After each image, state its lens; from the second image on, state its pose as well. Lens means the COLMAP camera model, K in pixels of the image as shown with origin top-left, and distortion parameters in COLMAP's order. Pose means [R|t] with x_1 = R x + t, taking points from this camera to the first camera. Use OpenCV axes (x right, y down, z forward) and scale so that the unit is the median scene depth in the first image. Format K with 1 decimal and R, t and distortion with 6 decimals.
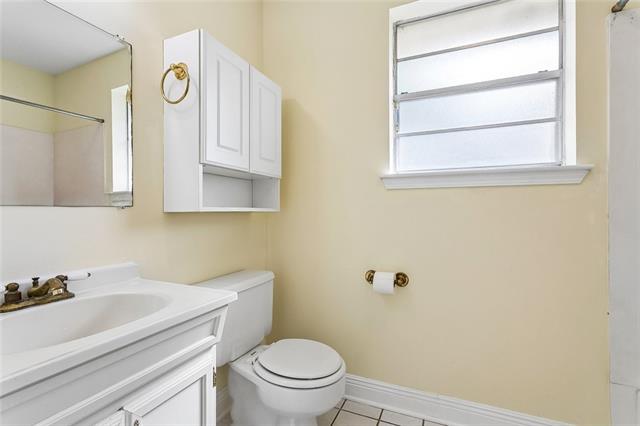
lens RADIAL K [[311.8, 0, 319.4], [0, 311.8, 214.4], [0, 0, 1]] dist [-0.000382, -0.000876]
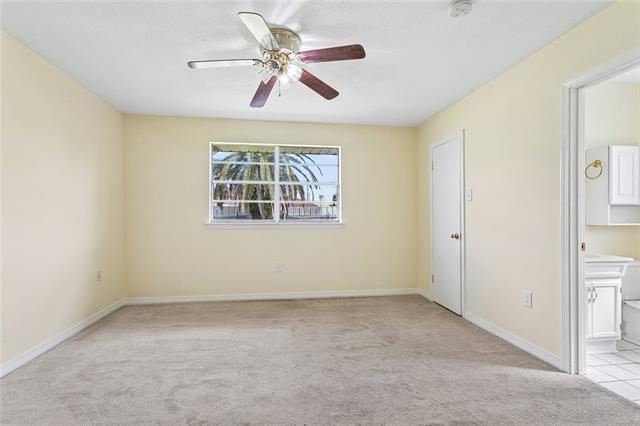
lens RADIAL K [[311.8, 0, 319.4], [0, 311.8, 214.4], [0, 0, 1]] dist [-0.000382, -0.000876]
pose [[0.529823, 0.000658, -0.848108, 0.422487], [-0.007362, 0.999966, -0.003824, -0.065933], [0.848076, 0.008270, 0.529809, -1.977463]]
